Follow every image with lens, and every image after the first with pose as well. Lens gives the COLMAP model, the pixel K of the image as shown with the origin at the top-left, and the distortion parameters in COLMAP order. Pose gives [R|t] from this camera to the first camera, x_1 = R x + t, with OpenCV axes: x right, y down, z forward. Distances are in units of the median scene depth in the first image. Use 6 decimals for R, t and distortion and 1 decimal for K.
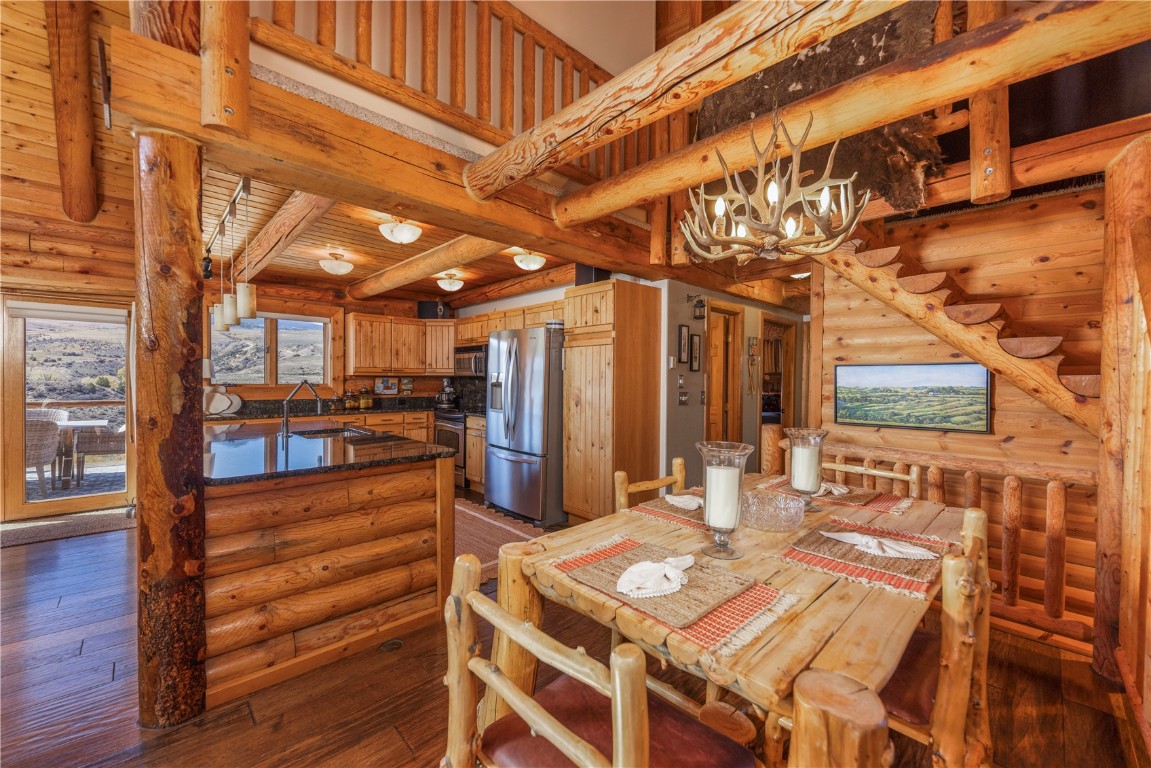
lens RADIAL K [[456.8, 0, 579.1], [0, 456.8, 380.2], [0, 0, 1]] dist [-0.002788, -0.000603]
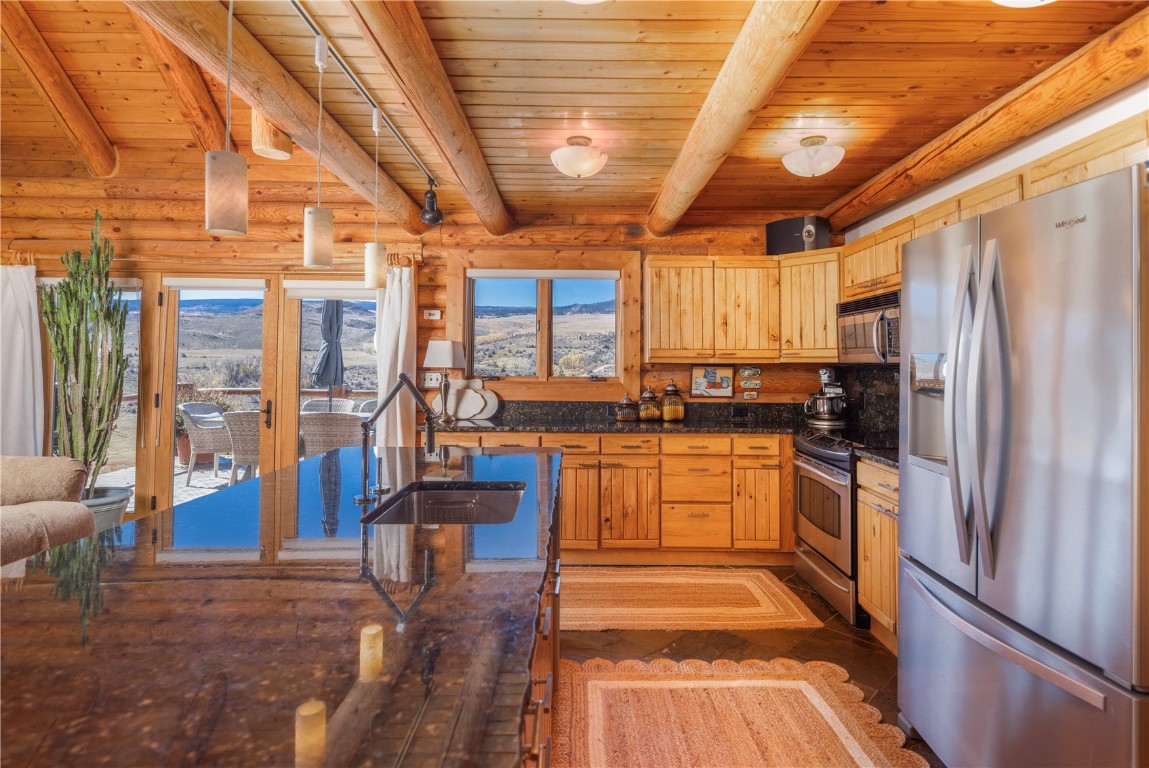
lens RADIAL K [[578.6, 0, 561.4], [0, 578.6, 345.0], [0, 0, 1]] dist [0.002847, -0.000238]
pose [[0.707126, -0.025734, -0.706619, -0.056300], [-0.003724, 0.999188, -0.040116, -0.004062], [0.707077, 0.030999, 0.706456, 0.417559]]
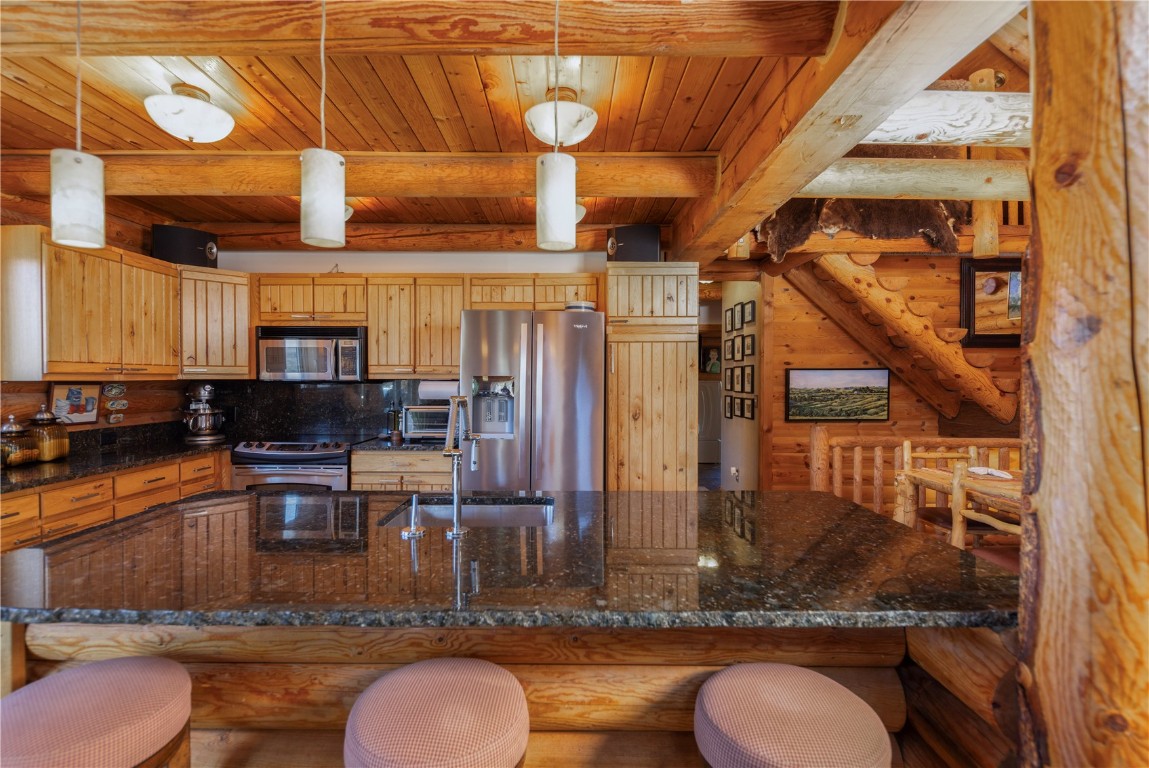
lens RADIAL K [[530.8, 0, 579.4], [0, 530.8, 380.8], [0, 0, 1]] dist [0.001892, 0.000104]
pose [[0.681084, -0.007420, 0.732168, -0.533469], [0.008162, 0.999963, 0.002541, -0.008531], [-0.732160, 0.004245, 0.681120, 0.348319]]
